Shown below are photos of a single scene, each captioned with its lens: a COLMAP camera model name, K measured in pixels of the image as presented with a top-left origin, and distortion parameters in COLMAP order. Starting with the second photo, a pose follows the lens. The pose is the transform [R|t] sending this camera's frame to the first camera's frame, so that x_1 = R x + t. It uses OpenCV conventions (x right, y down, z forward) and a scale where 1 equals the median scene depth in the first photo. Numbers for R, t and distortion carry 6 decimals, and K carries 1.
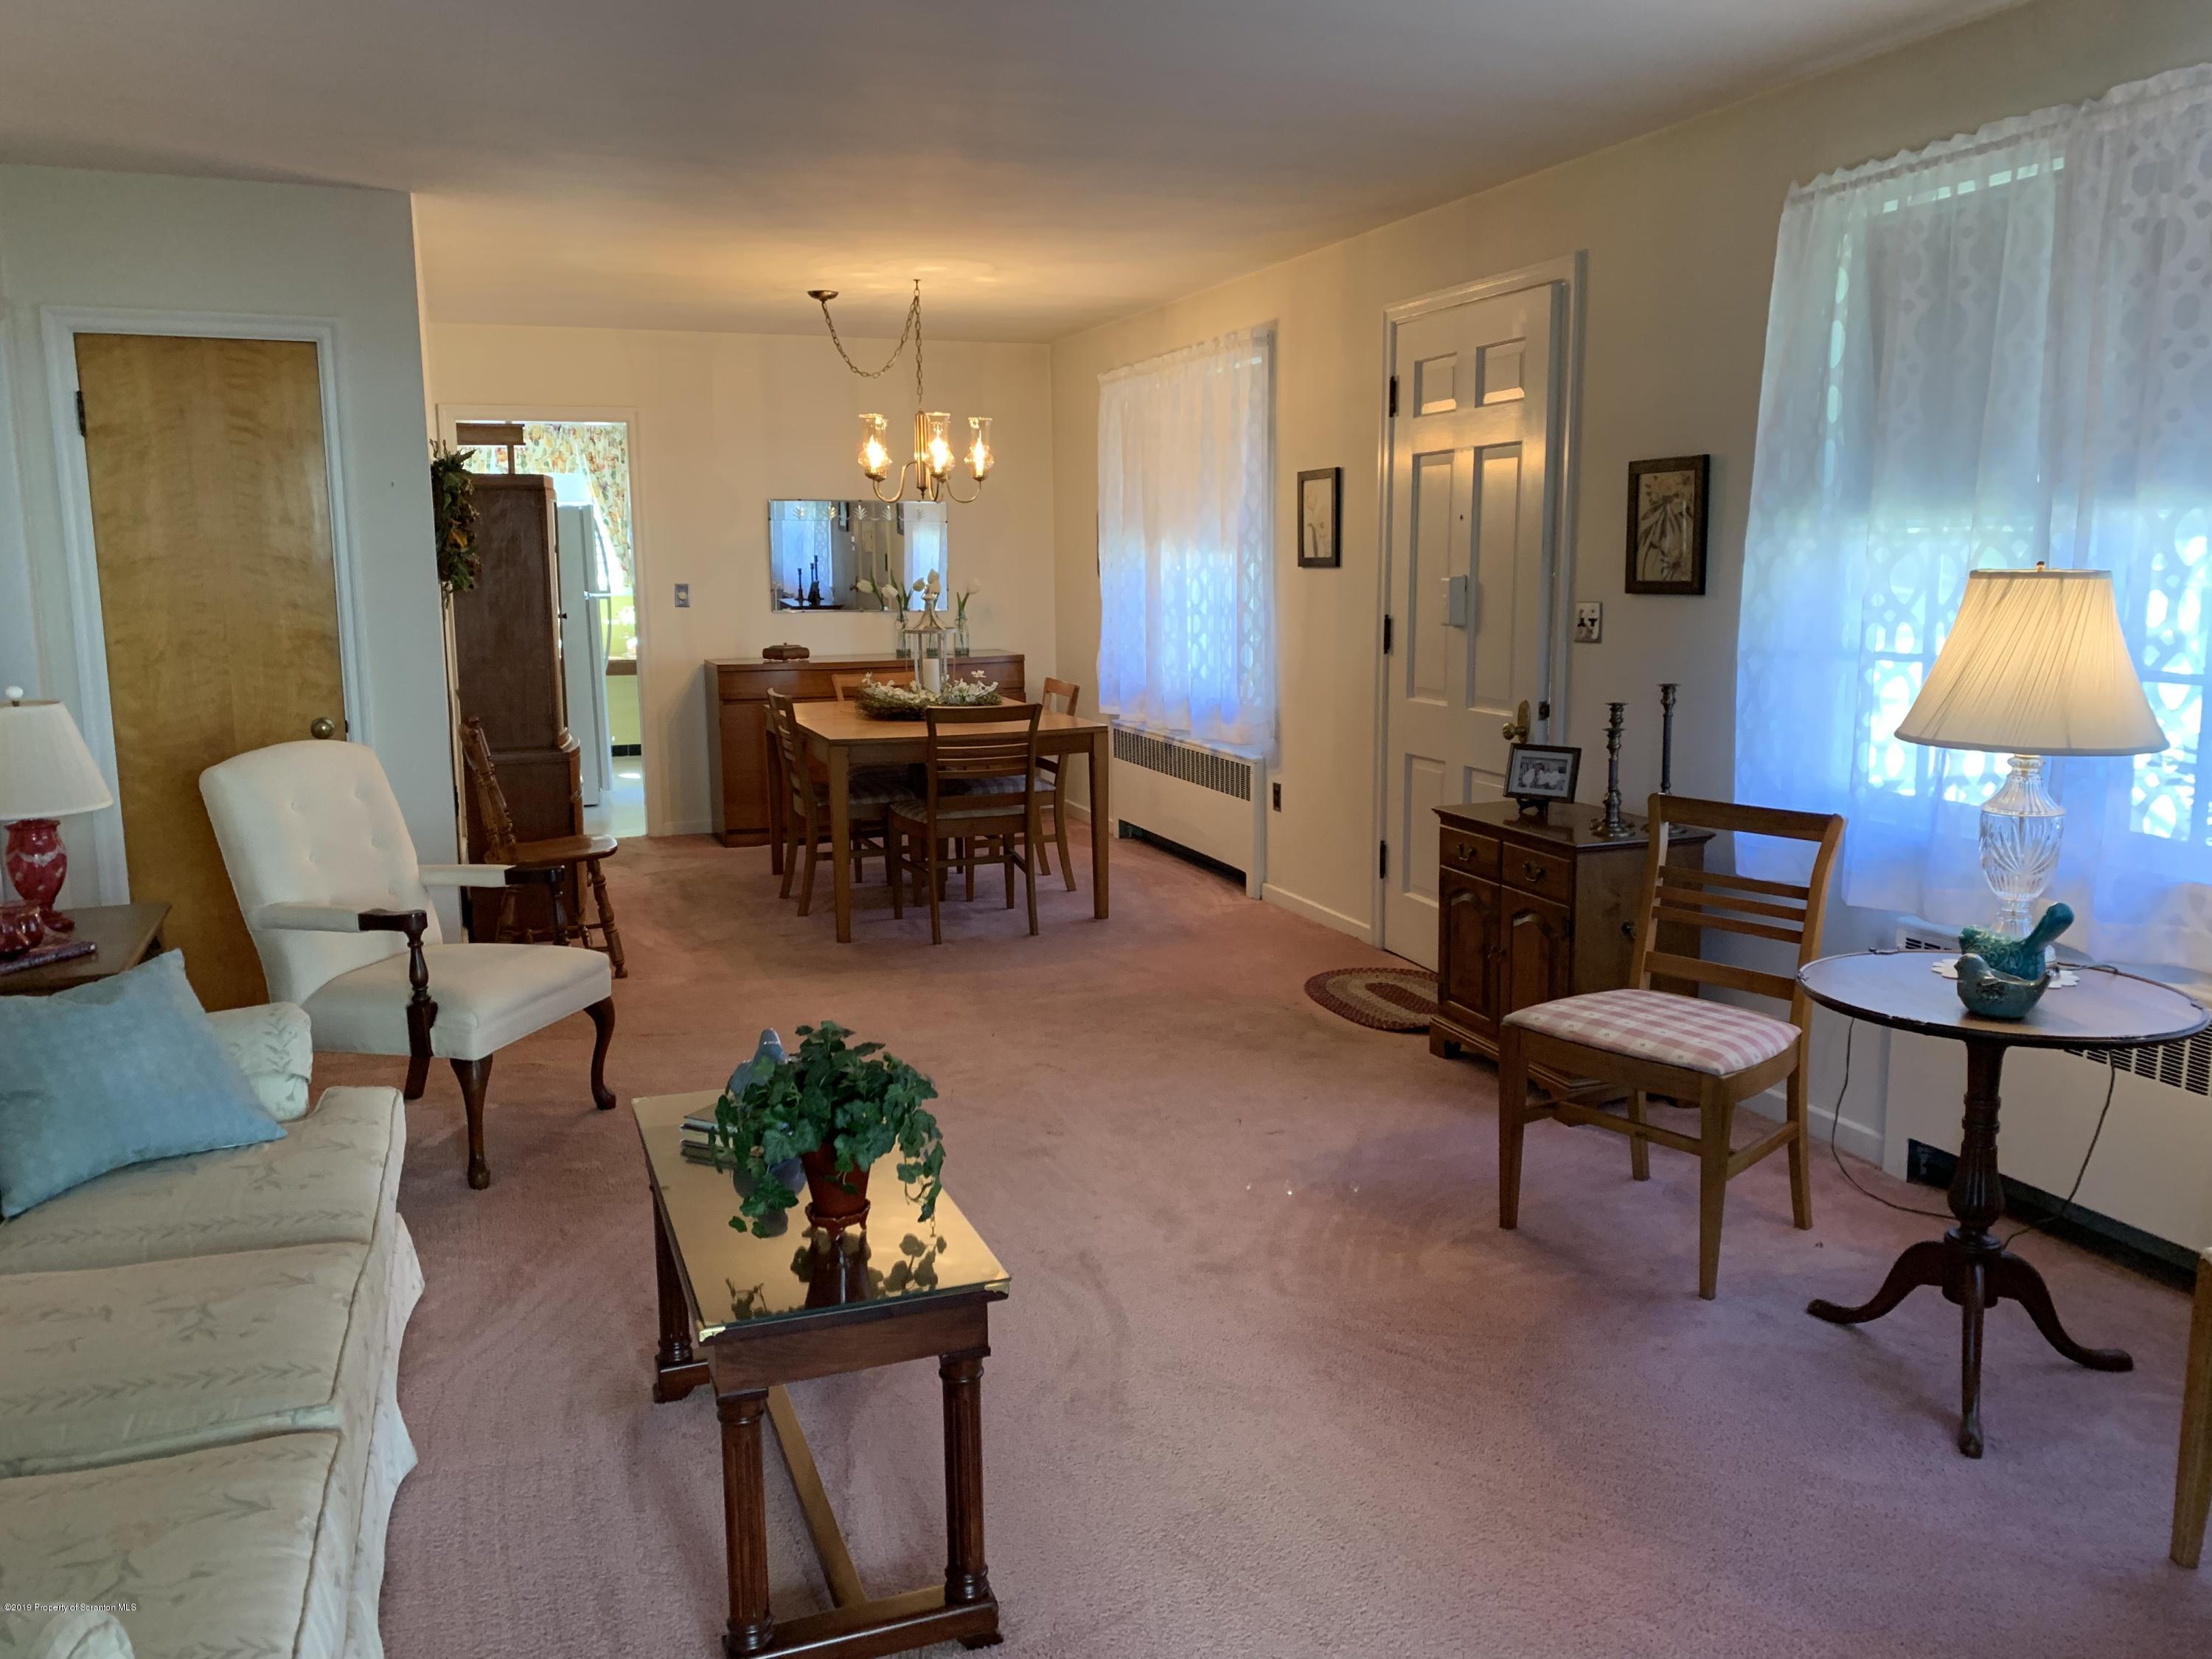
lens RADIAL K [[1677.5, 0, 1104.9], [0, 1677.5, 826.4], [0, 0, 1]] dist [0.006579, 0.000837]
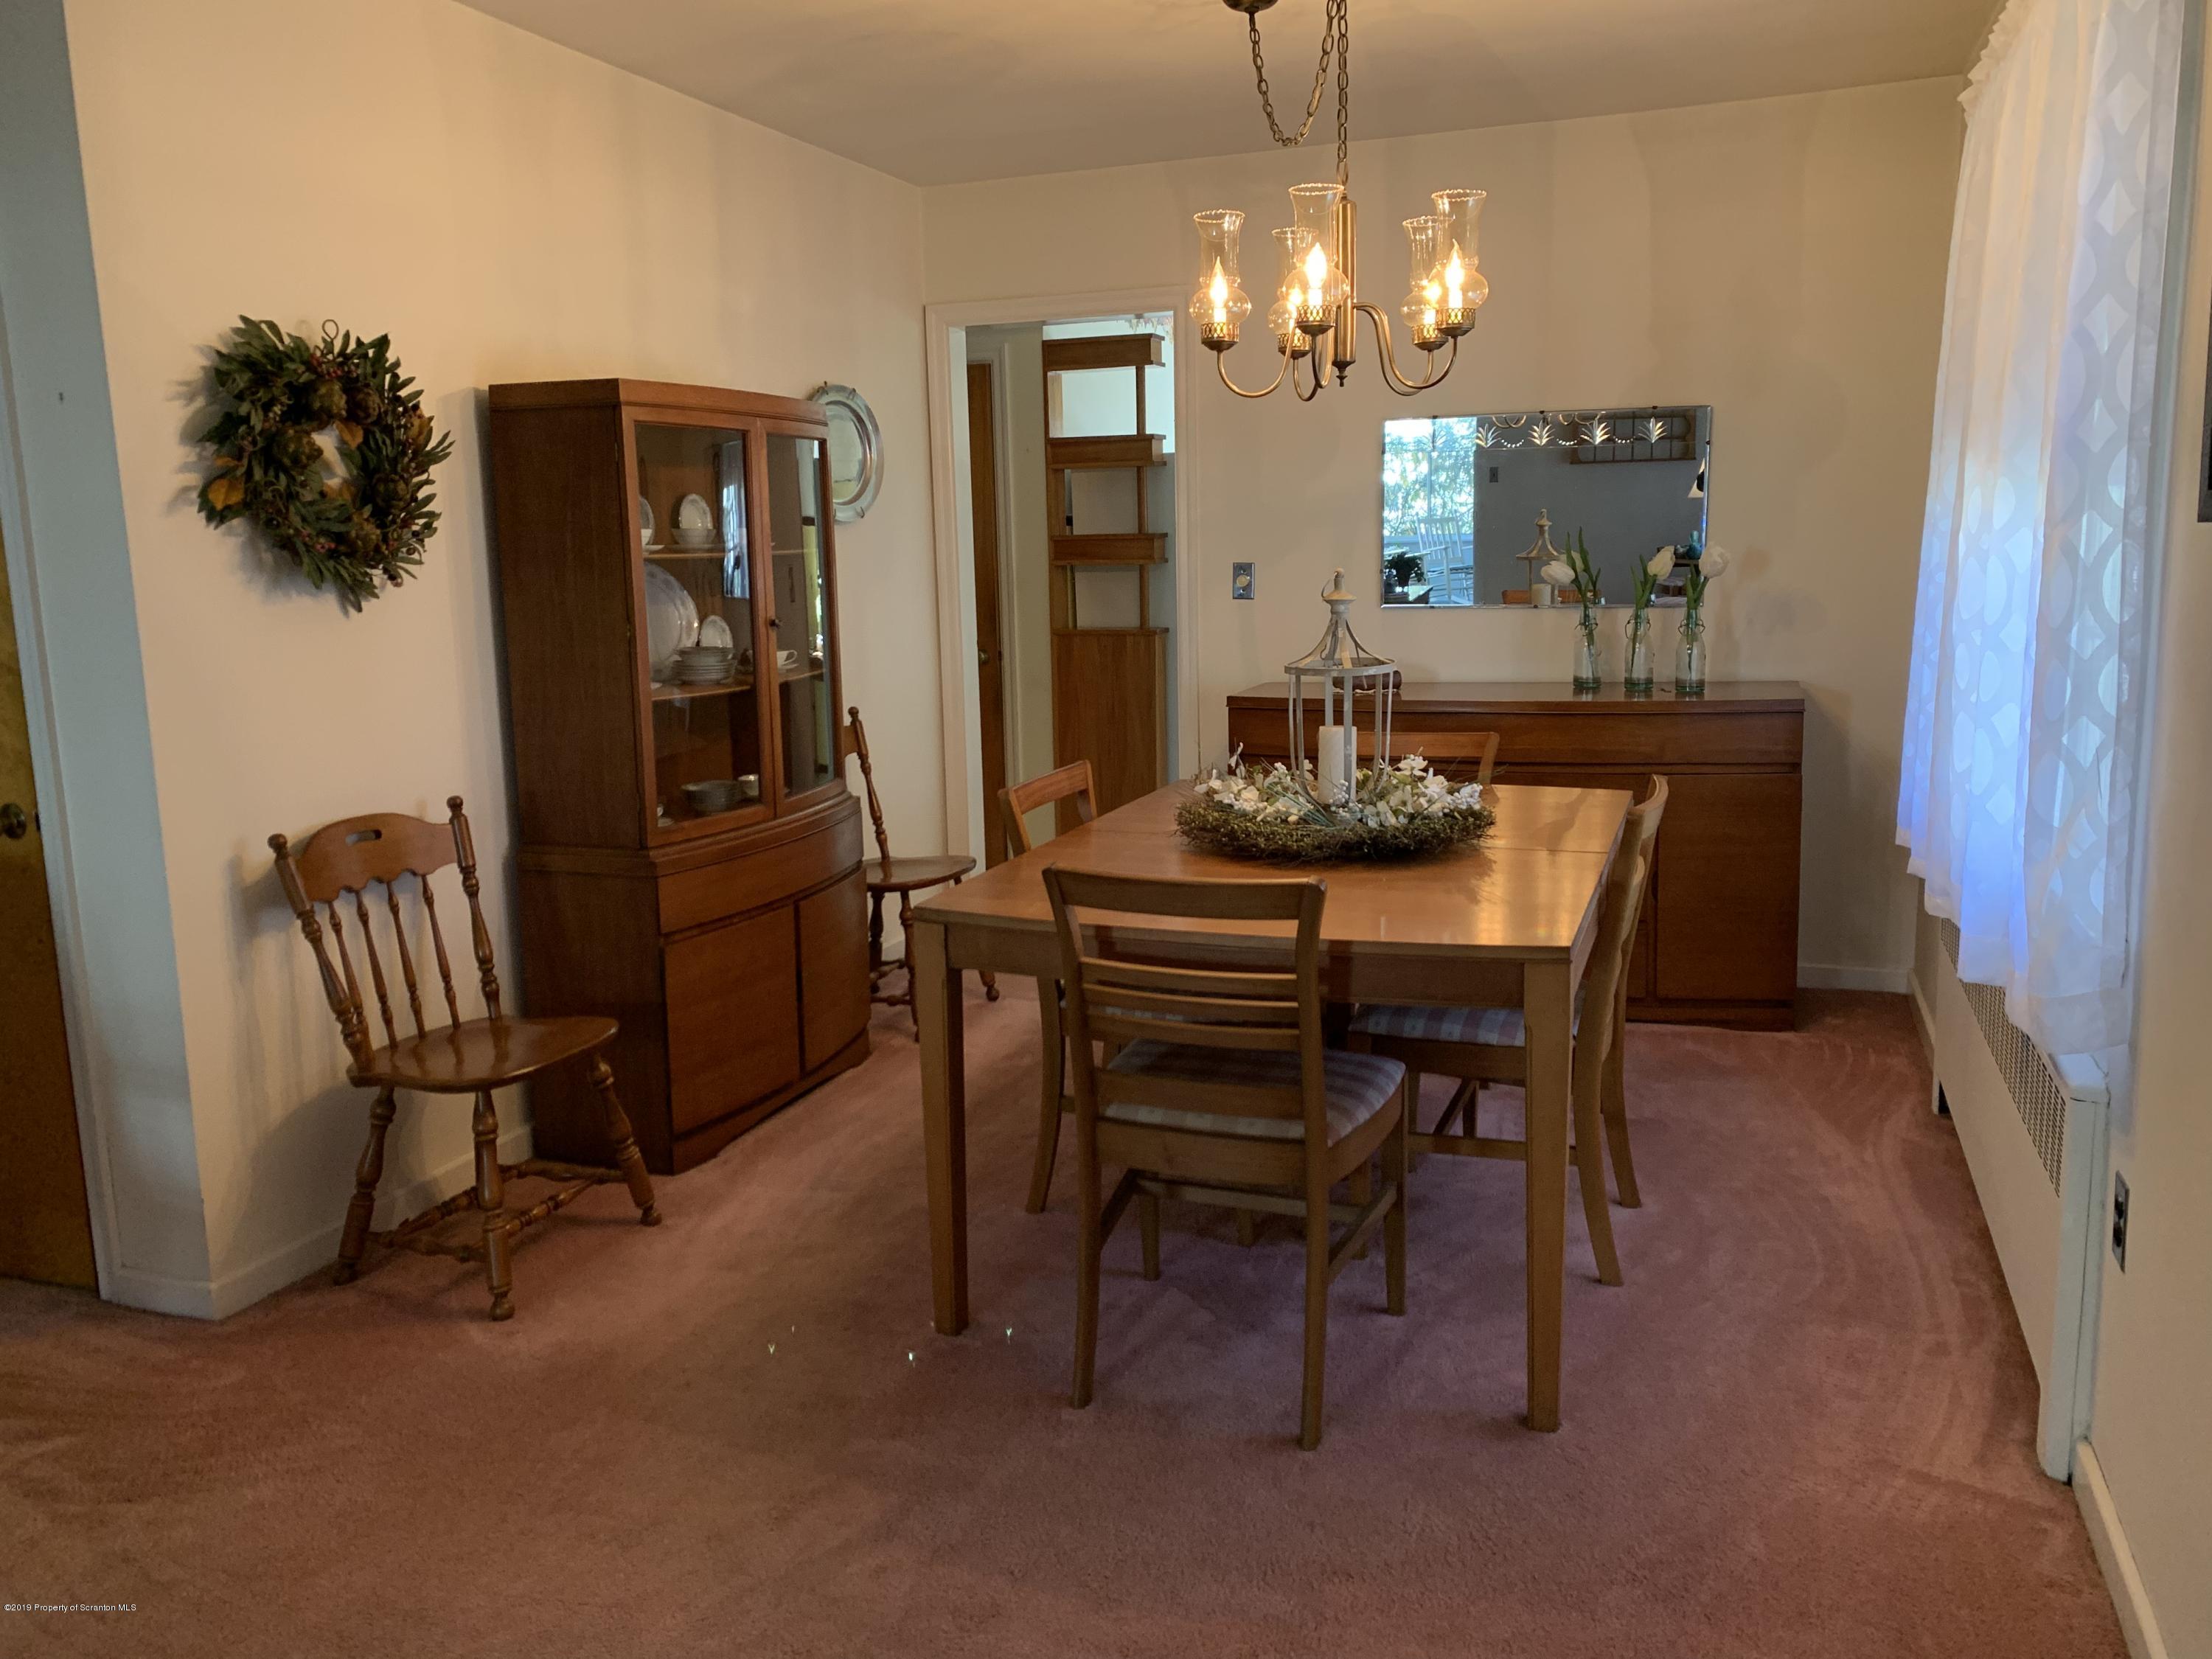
lens RADIAL K [[1677.5, 0, 1104.4], [0, 1677.5, 826.9], [0, 0, 1]] dist [0.006579, 0.000837]
pose [[0.748590, 0.101254, -0.655257, 0.160721], [-0.087415, 0.994716, 0.053843, -0.089889], [0.657246, 0.016973, 0.753485, 0.592054]]
